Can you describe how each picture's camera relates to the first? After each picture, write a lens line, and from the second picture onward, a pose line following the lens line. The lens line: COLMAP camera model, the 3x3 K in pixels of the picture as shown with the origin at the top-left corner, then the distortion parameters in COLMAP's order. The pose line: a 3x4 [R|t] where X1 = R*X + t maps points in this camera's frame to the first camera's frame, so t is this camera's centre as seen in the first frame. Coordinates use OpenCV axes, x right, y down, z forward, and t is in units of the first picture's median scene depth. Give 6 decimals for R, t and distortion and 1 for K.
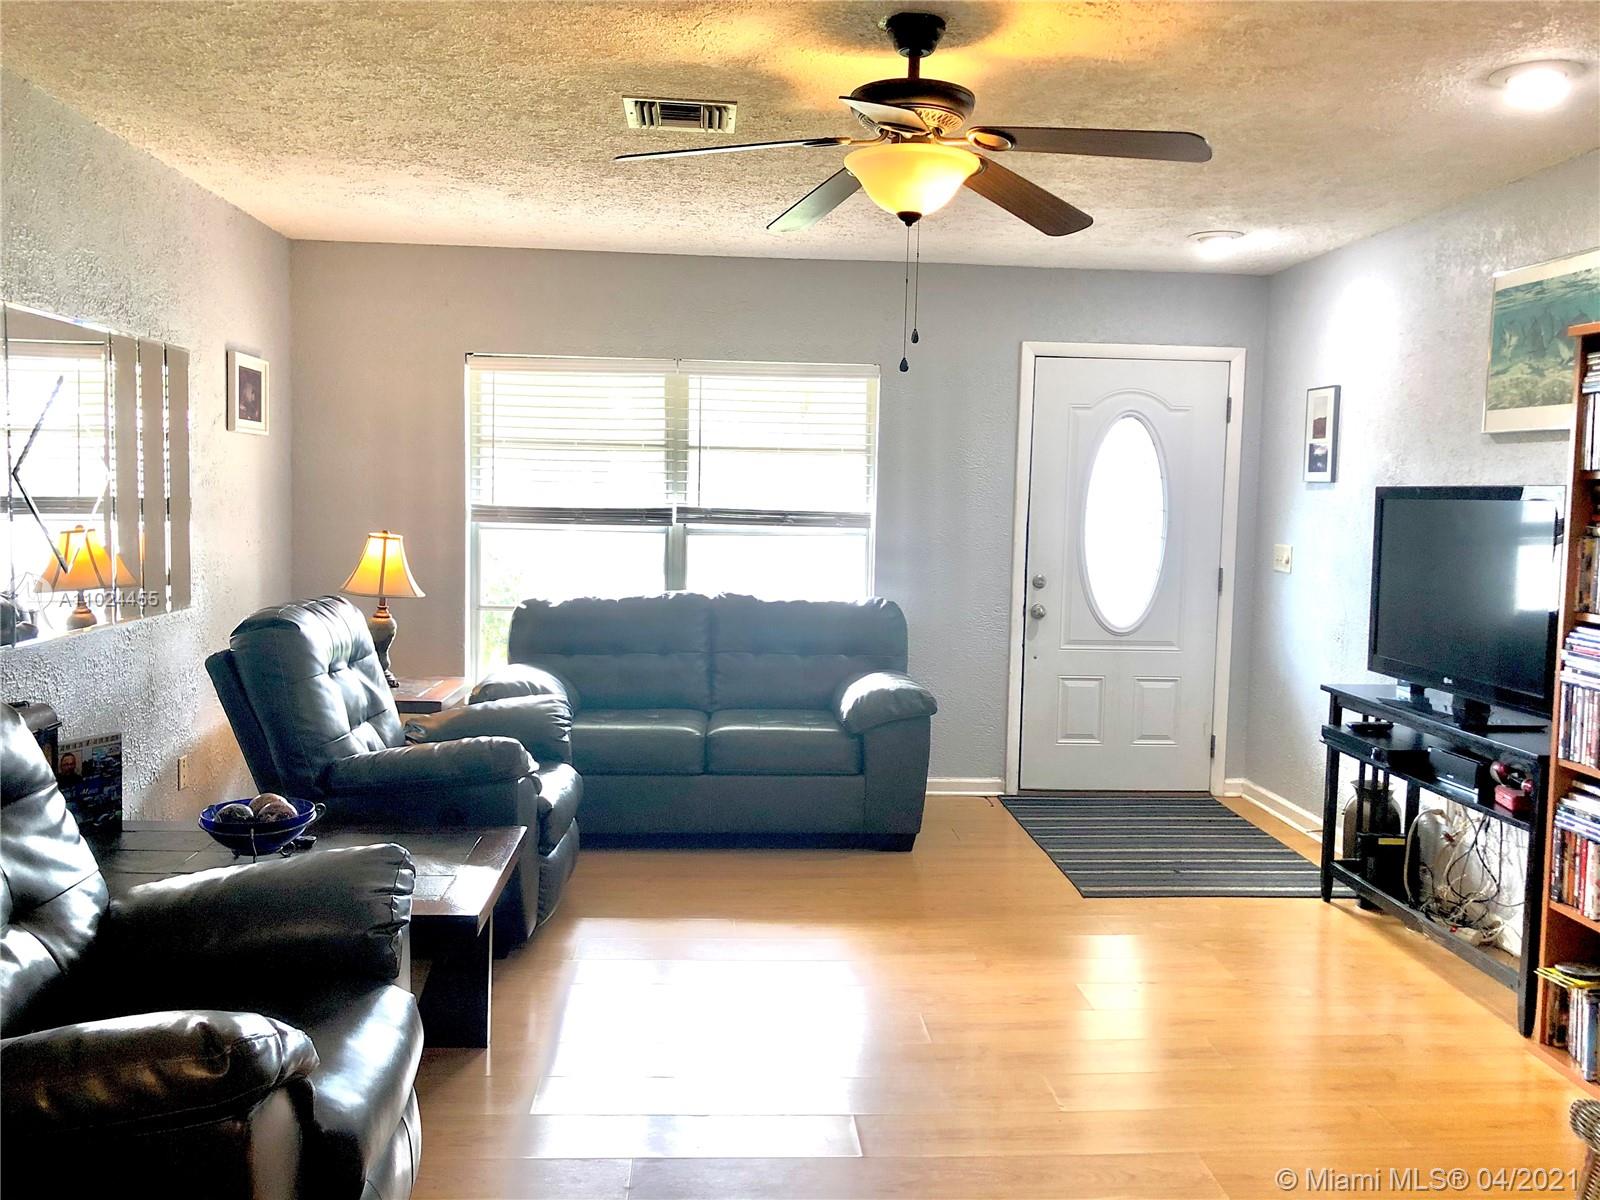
lens RADIAL K [[1321.4, 0, 800.0], [0, 1321.4, 600.0], [0, 0, 1]] dist [0.064162, -0.101389]
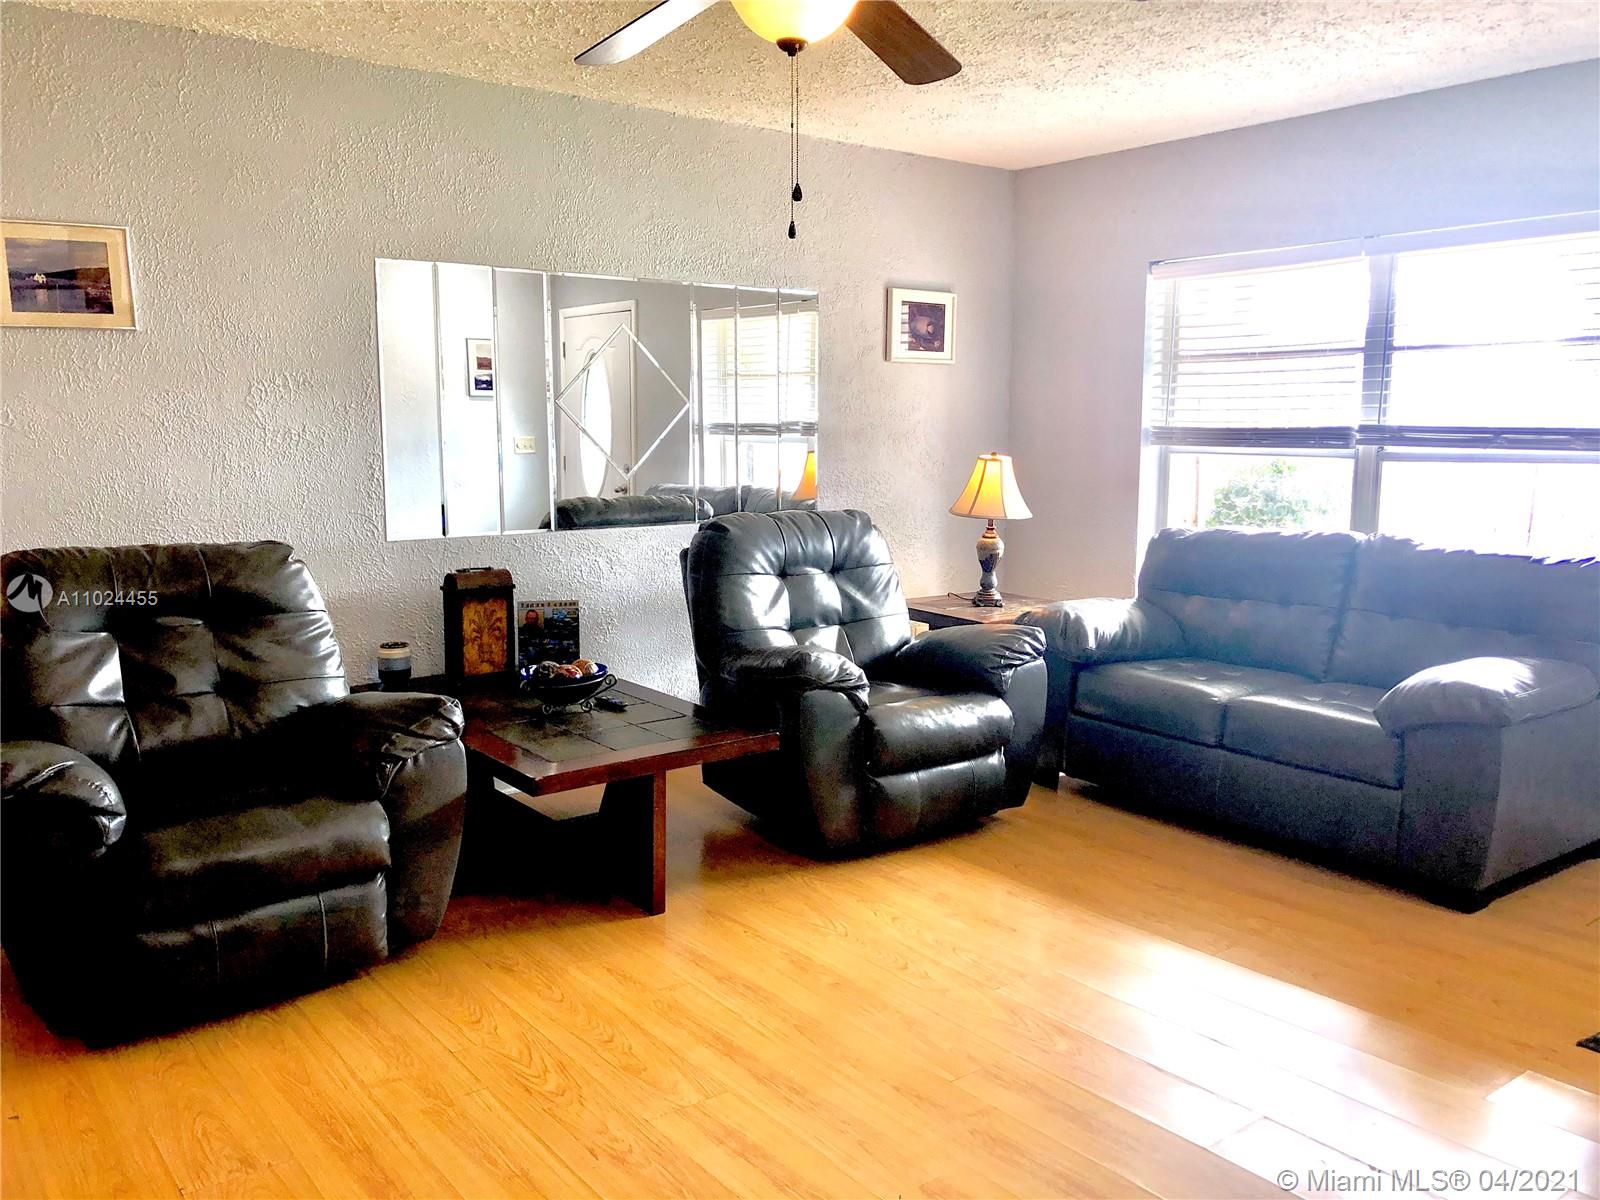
lens RADIAL K [[1321.4, 0, 800.0], [0, 1321.4, 600.0], [0, 0, 1]] dist [0.064162, -0.101389]
pose [[0.552029, 0.094691, -0.828431, 0.405789], [-0.058959, 0.995477, 0.074497, -0.005621], [0.831738, 0.007718, 0.555115, 0.282552]]
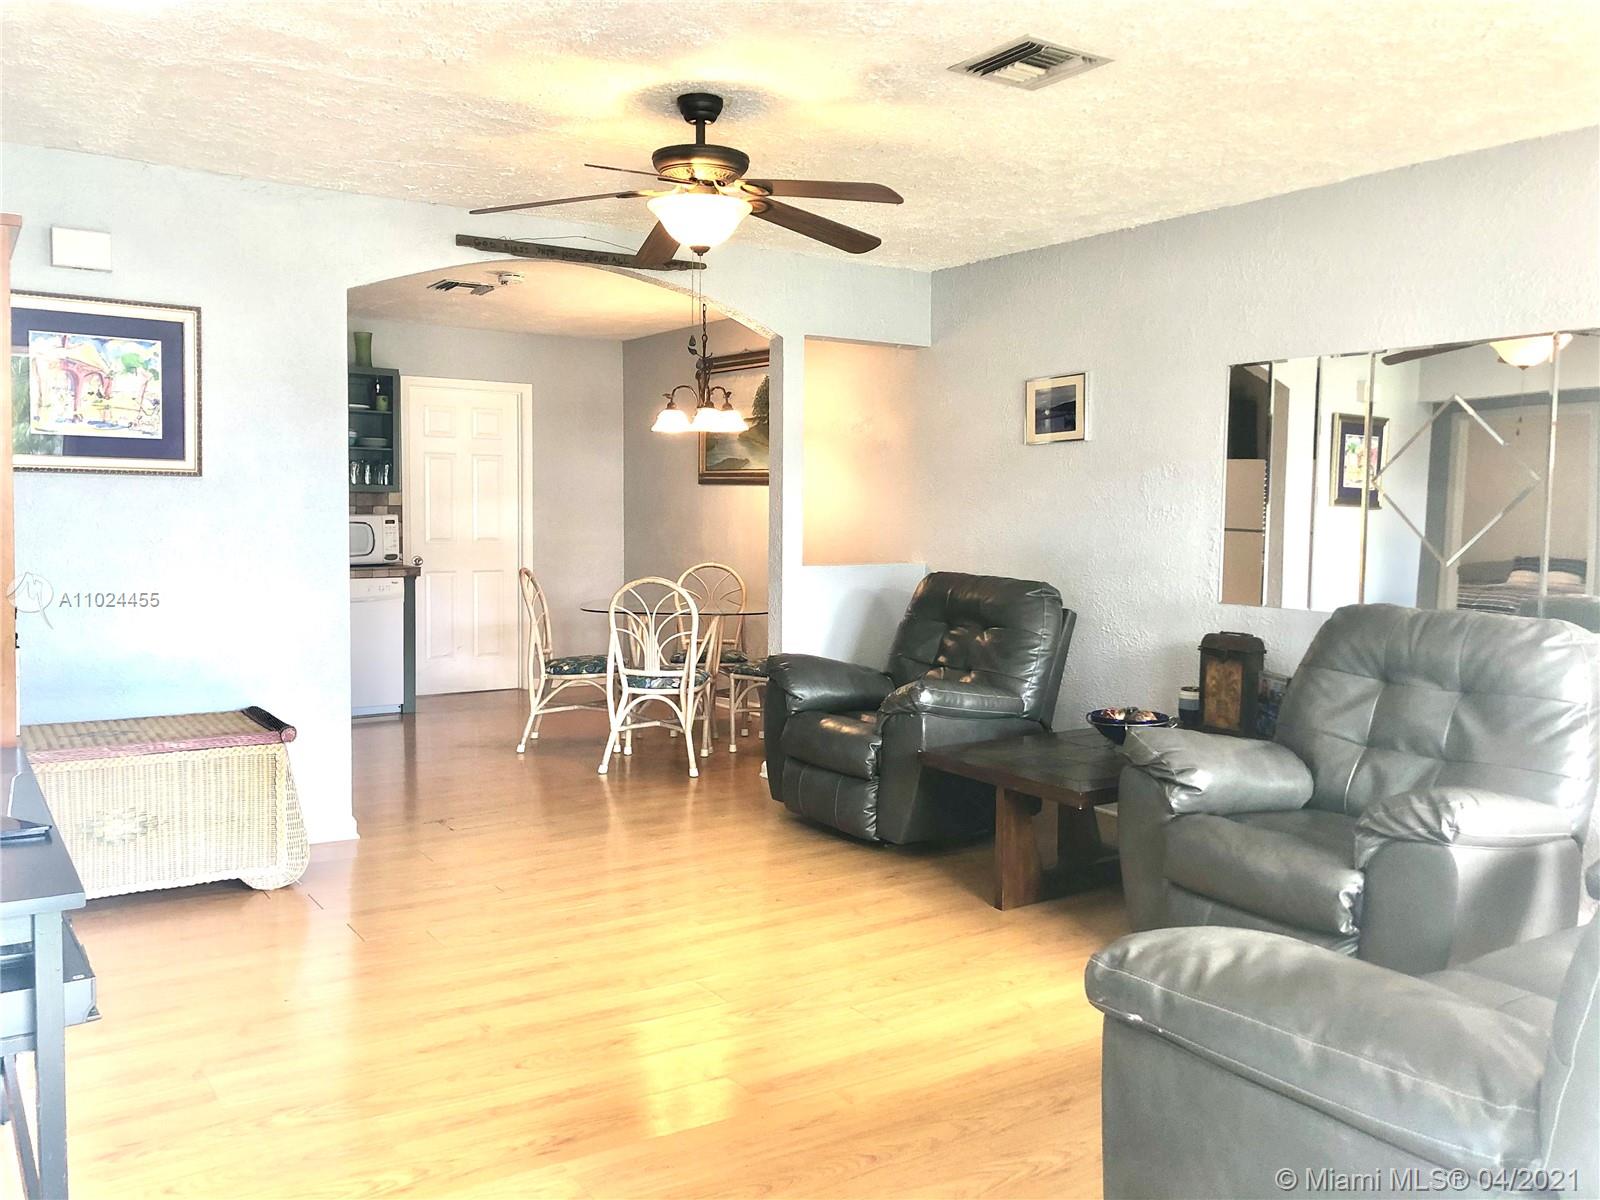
lens RADIAL K [[1278.5, 0, 800.0], [0, 1278.5, 600.0], [0, 0, 1]] dist [0.100969, -0.241040]
pose [[-0.864359, -0.002915, -0.502867, 0.318010], [-0.078723, 0.988438, 0.129585, -0.061181], [0.496675, 0.151595, -0.854595, 1.114759]]
